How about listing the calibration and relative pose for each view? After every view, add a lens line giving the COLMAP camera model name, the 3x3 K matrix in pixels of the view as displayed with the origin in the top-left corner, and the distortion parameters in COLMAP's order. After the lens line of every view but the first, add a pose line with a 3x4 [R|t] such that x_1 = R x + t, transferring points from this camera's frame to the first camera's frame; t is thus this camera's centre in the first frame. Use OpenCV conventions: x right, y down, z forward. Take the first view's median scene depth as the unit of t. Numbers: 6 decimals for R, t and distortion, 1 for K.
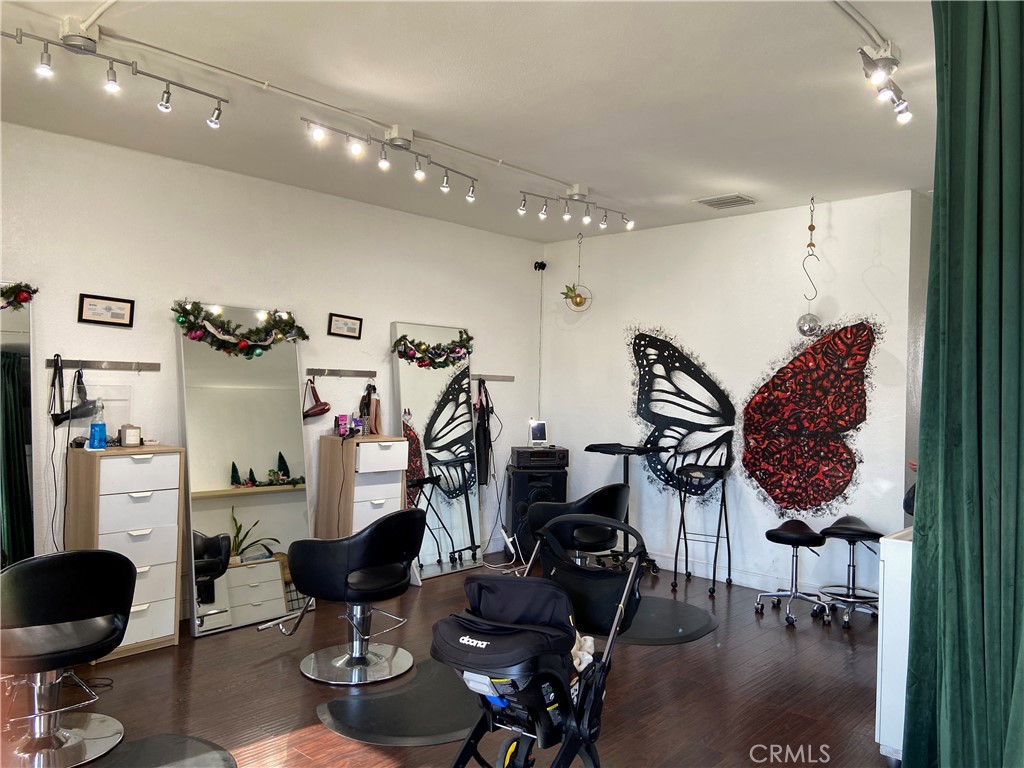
lens RADIAL K [[775.3, 0, 525.1], [0, 775.3, 374.0], [0, 0, 1]] dist [0.059942, -0.087298]
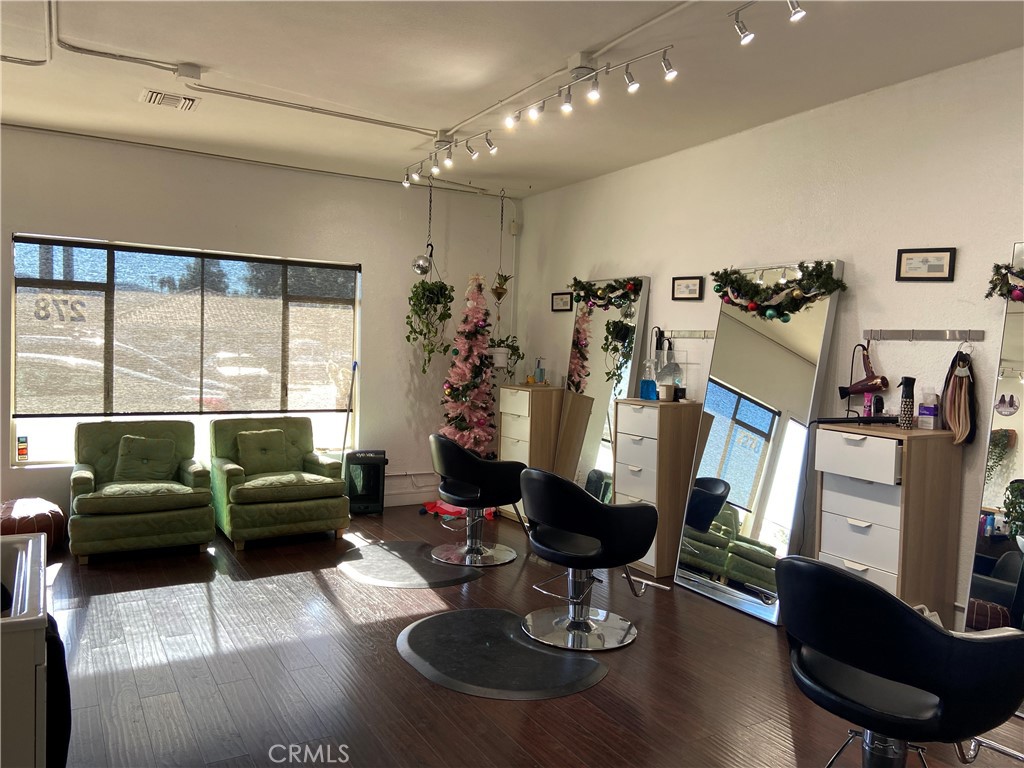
lens RADIAL K [[768.8, 0, 516.3], [0, 768.8, 381.6], [0, 0, 1]] dist [0.129010, -0.170939]
pose [[-0.329456, 0.019305, -0.943973, 0.572603], [-0.016730, 0.999515, 0.026280, 0.029865], [0.944023, 0.024451, -0.328973, 0.974026]]
